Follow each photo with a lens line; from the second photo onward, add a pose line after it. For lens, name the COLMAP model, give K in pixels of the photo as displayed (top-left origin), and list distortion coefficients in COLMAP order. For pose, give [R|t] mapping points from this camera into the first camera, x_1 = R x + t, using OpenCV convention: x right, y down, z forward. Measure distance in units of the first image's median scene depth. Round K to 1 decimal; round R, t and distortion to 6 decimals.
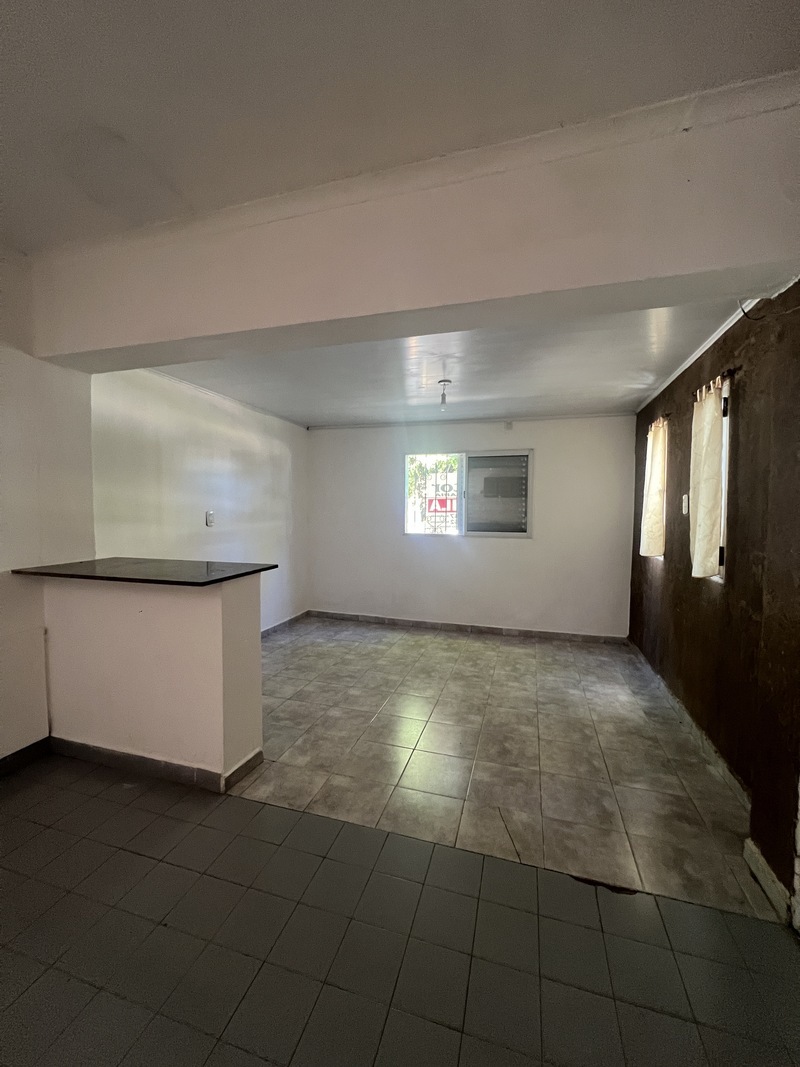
lens RADIAL K [[426.1, 0, 401.0], [0, 426.1, 538.2], [0, 0, 1]] dist [-0.003003, -0.000565]
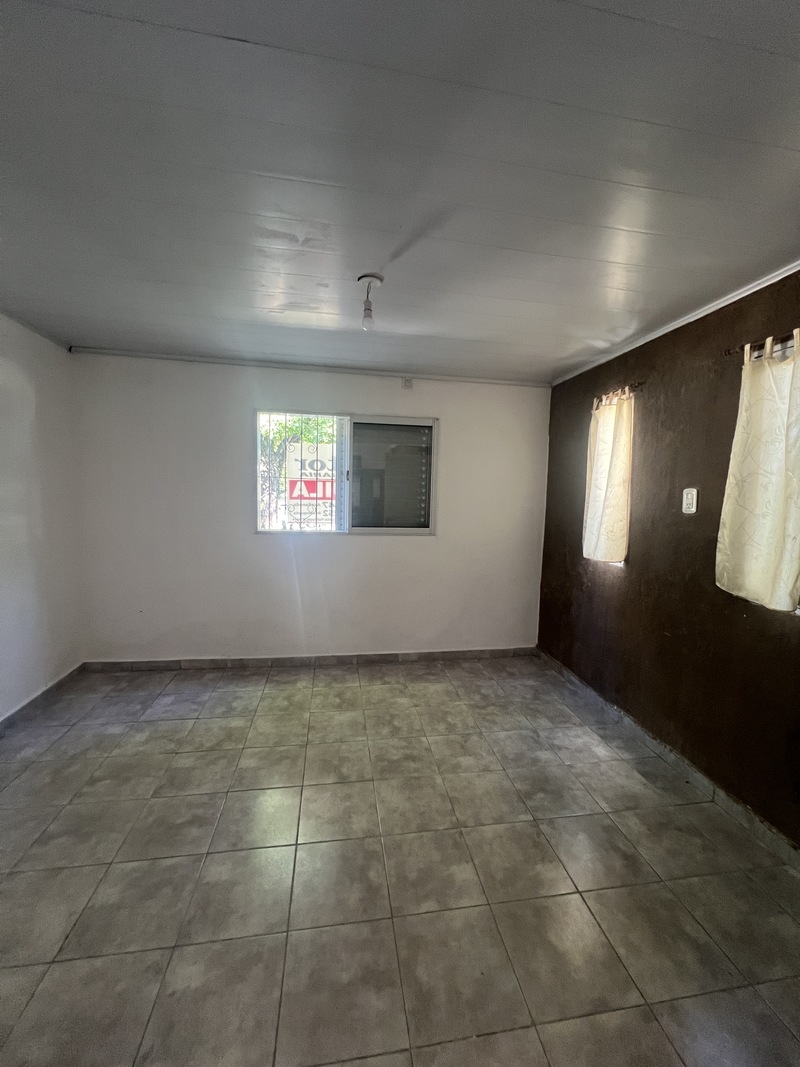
lens RADIAL K [[426.1, 0, 401.6], [0, 426.1, 533.2], [0, 0, 1]] dist [-0.003003, -0.000565]
pose [[0.900080, -0.028513, 0.434790, -0.089474], [0.011141, 0.999036, 0.042452, -0.039385], [-0.435581, -0.033366, 0.899531, 0.352976]]
